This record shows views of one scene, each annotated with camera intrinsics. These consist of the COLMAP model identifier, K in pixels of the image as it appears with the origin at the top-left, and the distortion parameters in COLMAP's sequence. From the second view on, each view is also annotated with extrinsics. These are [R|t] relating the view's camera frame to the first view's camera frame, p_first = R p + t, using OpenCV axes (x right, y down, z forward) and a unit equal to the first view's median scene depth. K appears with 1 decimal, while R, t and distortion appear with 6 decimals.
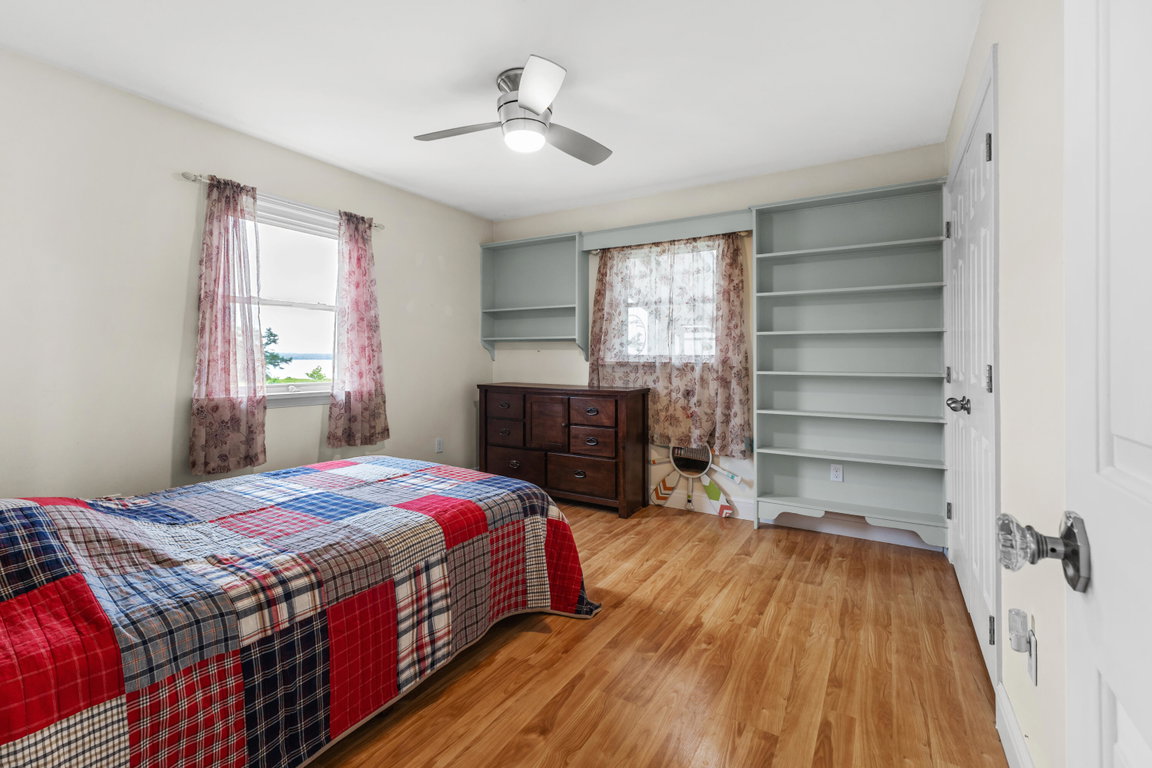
lens RADIAL K [[504.9, 0, 579.5], [0, 504.9, 356.3], [0, 0, 1]] dist [0.005535, 0.000118]
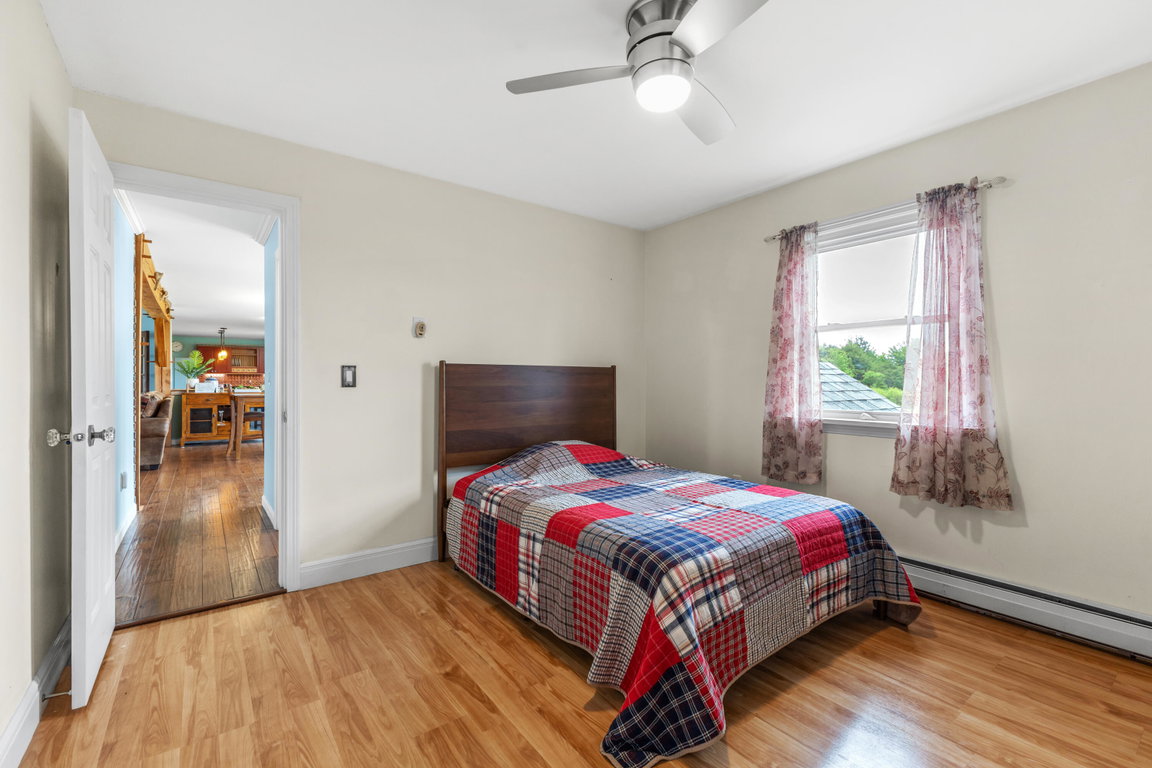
lens RADIAL K [[495.8, 0, 576.0], [0, 495.8, 384.0], [0, 0, 1]] dist [0.003577, 0.000158]
pose [[-0.365601, -0.002039, -0.930770, 0.747500], [0.001585, 0.999995, -0.002813, 0.011593], [0.930771, -0.002504, -0.365595, 1.348834]]
